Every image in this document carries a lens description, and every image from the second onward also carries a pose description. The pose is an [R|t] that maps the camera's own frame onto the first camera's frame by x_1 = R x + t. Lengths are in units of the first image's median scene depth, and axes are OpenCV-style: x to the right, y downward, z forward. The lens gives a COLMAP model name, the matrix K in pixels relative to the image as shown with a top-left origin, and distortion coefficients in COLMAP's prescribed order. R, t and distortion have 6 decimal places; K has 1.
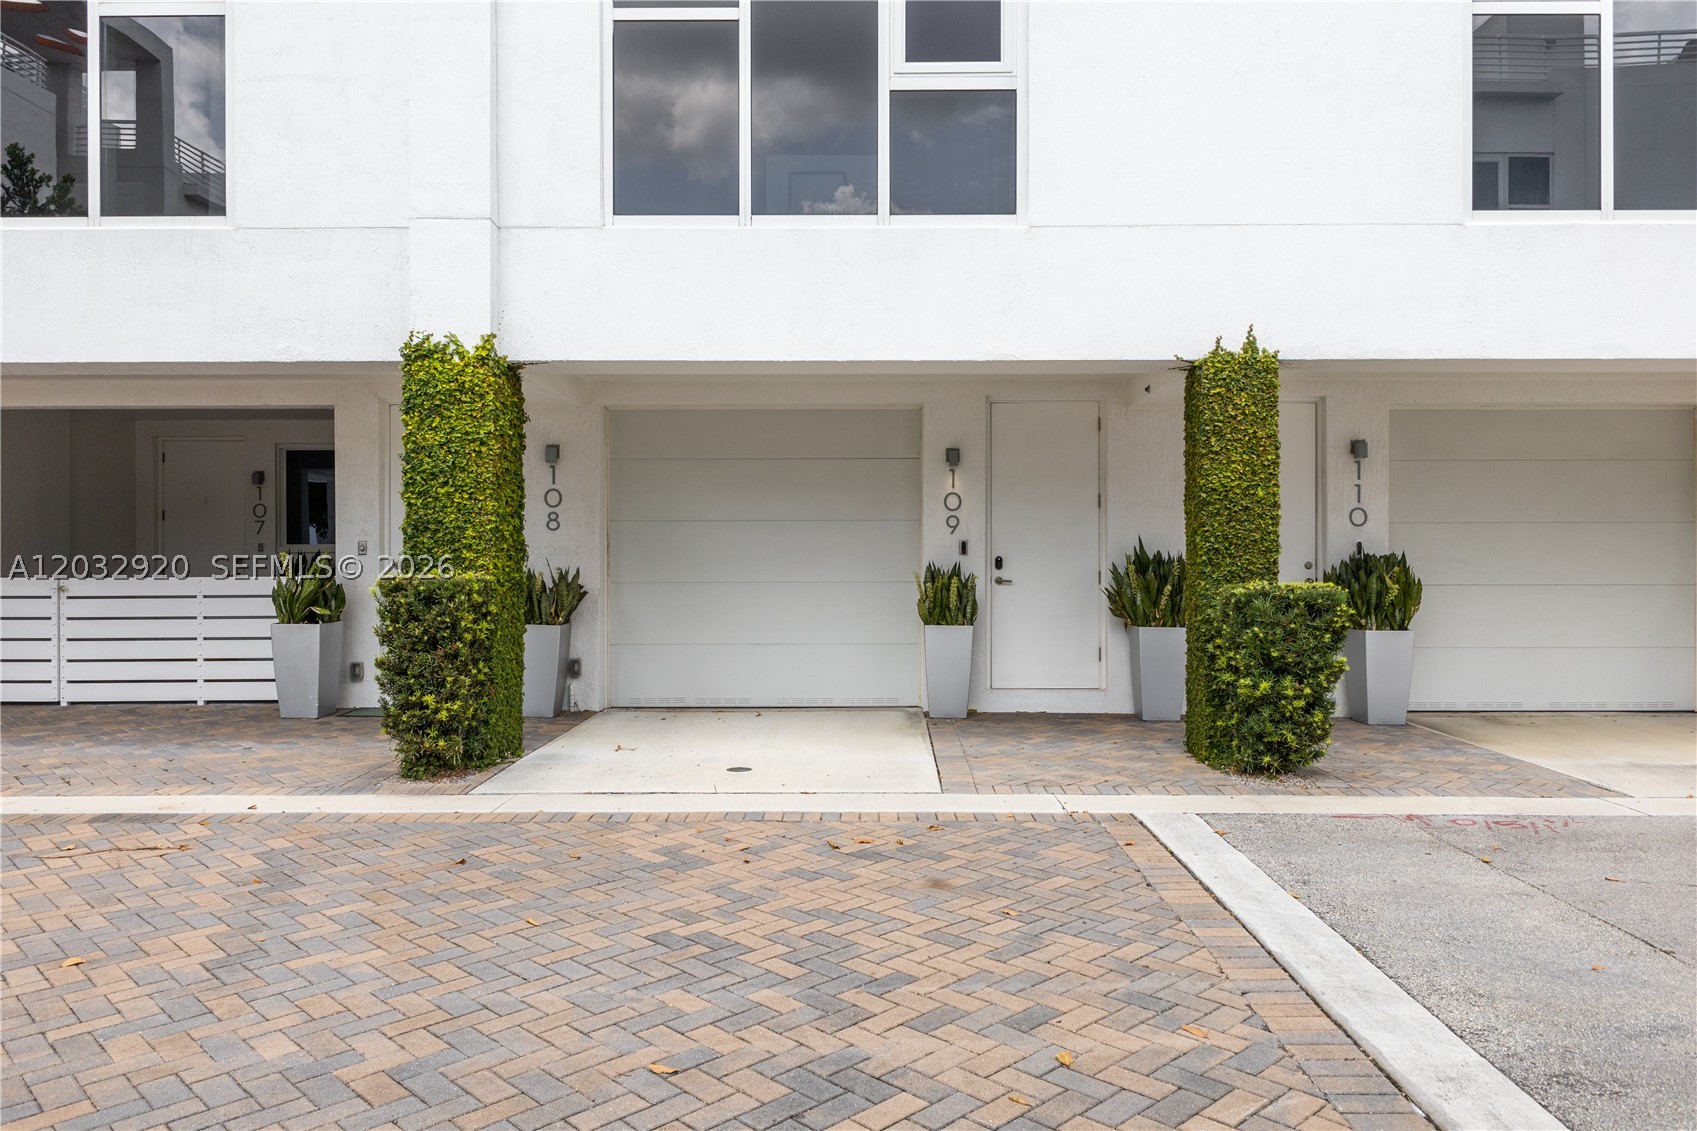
lens RADIAL K [[1173.2, 0, 848.5], [0, 1173.2, 565.5], [0, 0, 1]] dist [0.011119, 0.003071]
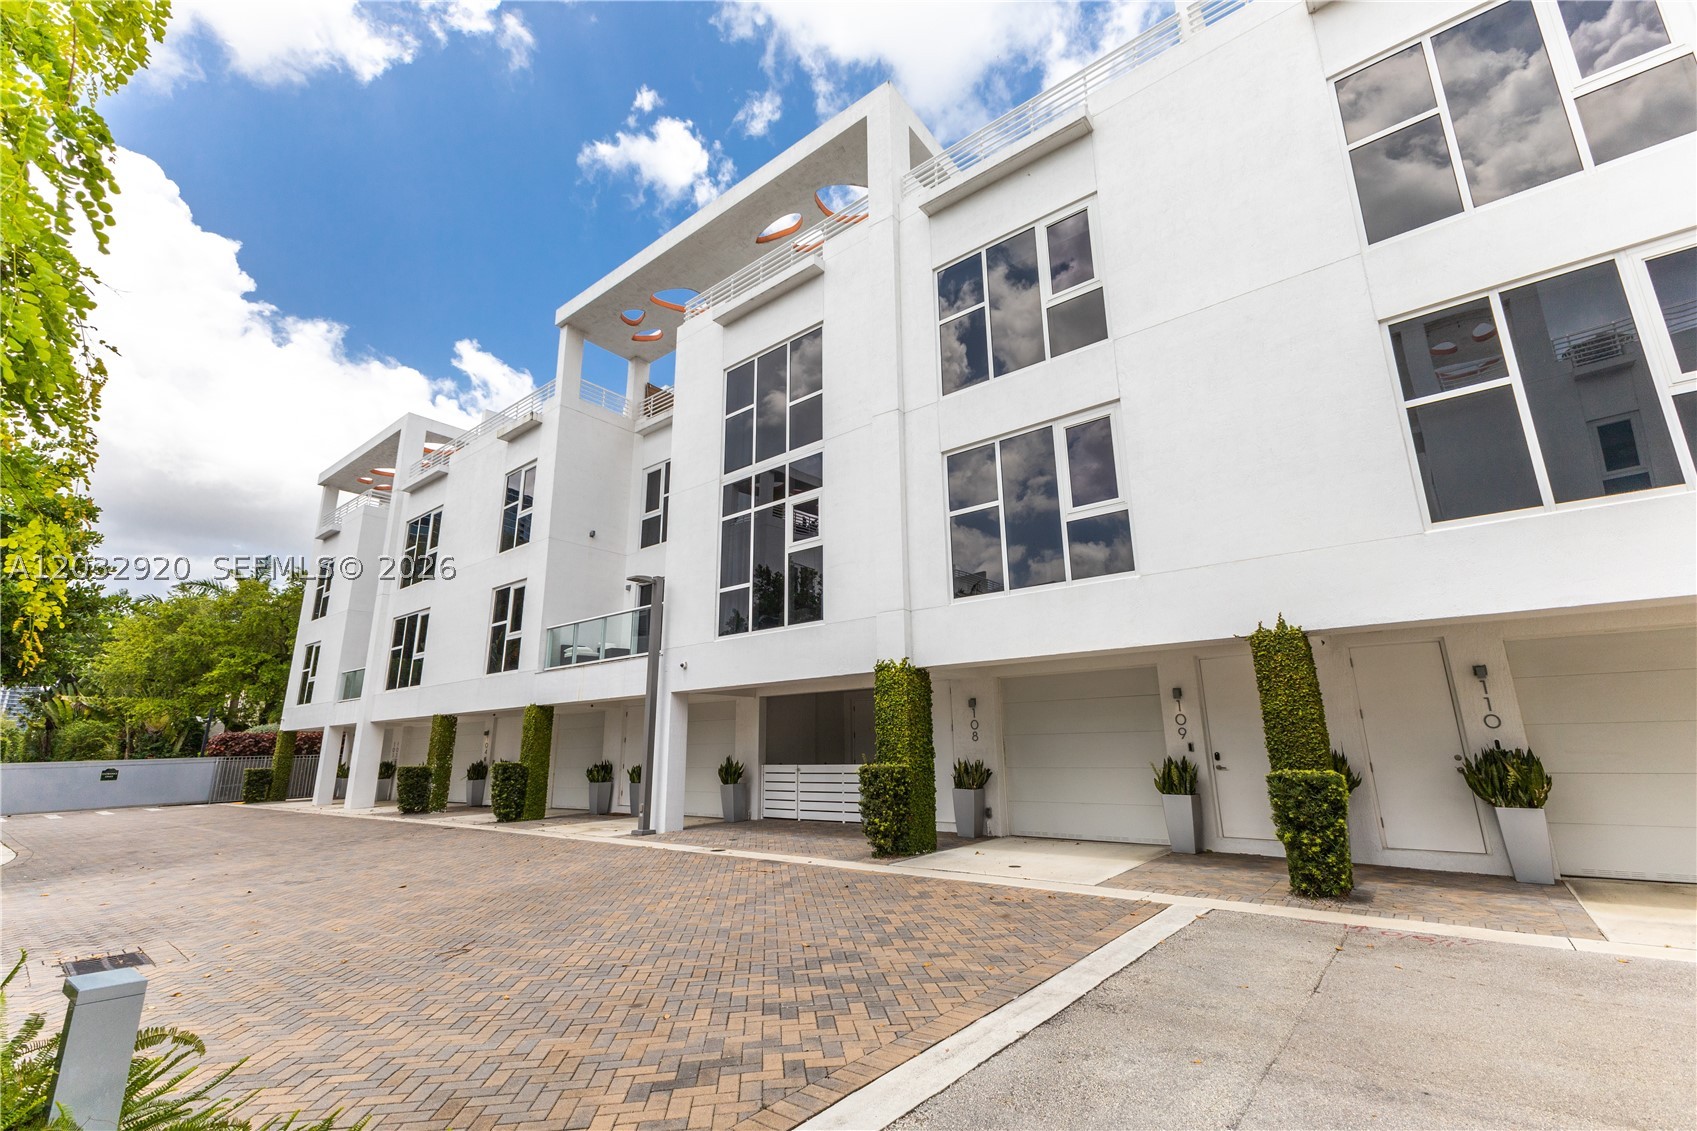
lens RADIAL K [[746.2, 0, 848.5], [0, 746.2, 565.5], [0, 0, 1]] dist [0.011321, 0.000259]
pose [[0.781325, -0.160961, -0.603011, 0.510923], [0.009538, 0.969139, -0.246332, -0.009958], [0.624051, 0.186713, 0.758748, -0.219969]]
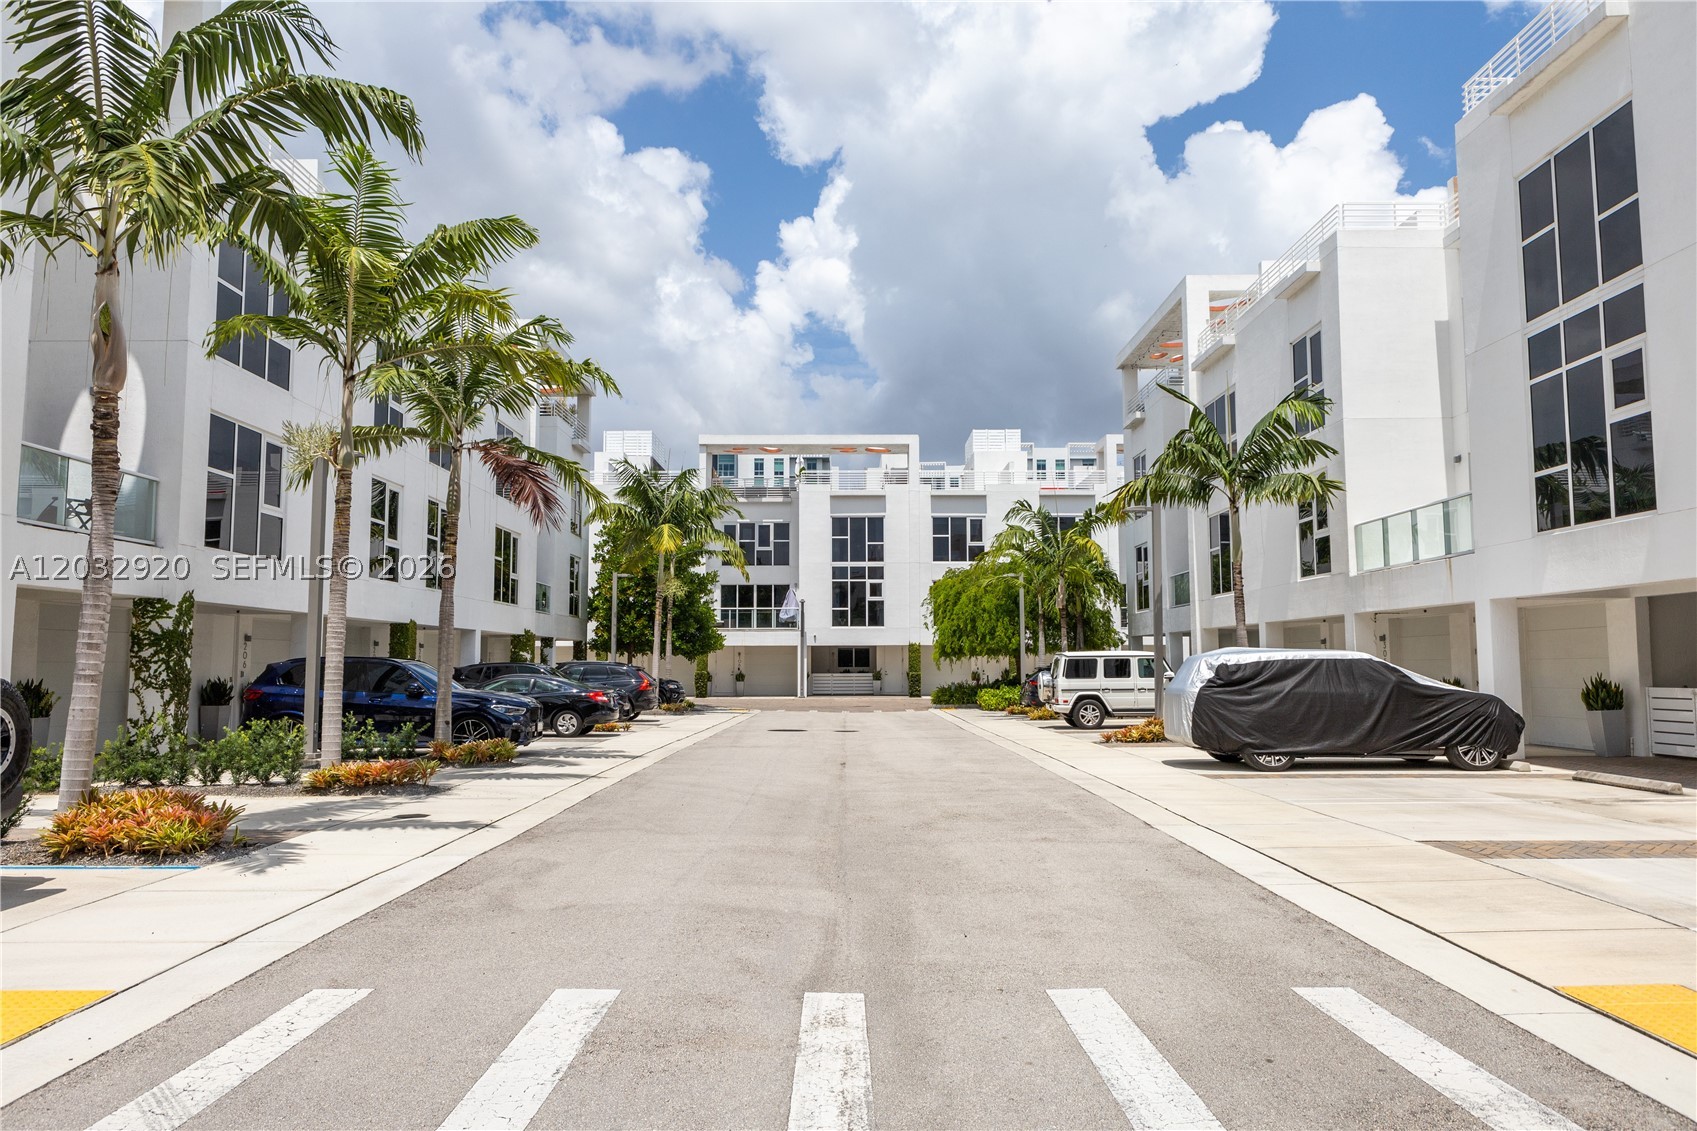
lens RADIAL K [[1173.2, 0, 848.5], [0, 1173.2, 565.5], [0, 0, 1]] dist [0.011119, 0.003071]
pose [[0.016059, -0.084660, -0.996280, 1.423559], [0.006268, 0.996398, -0.084569, -0.041823], [0.999851, -0.004886, 0.016532, -0.400132]]
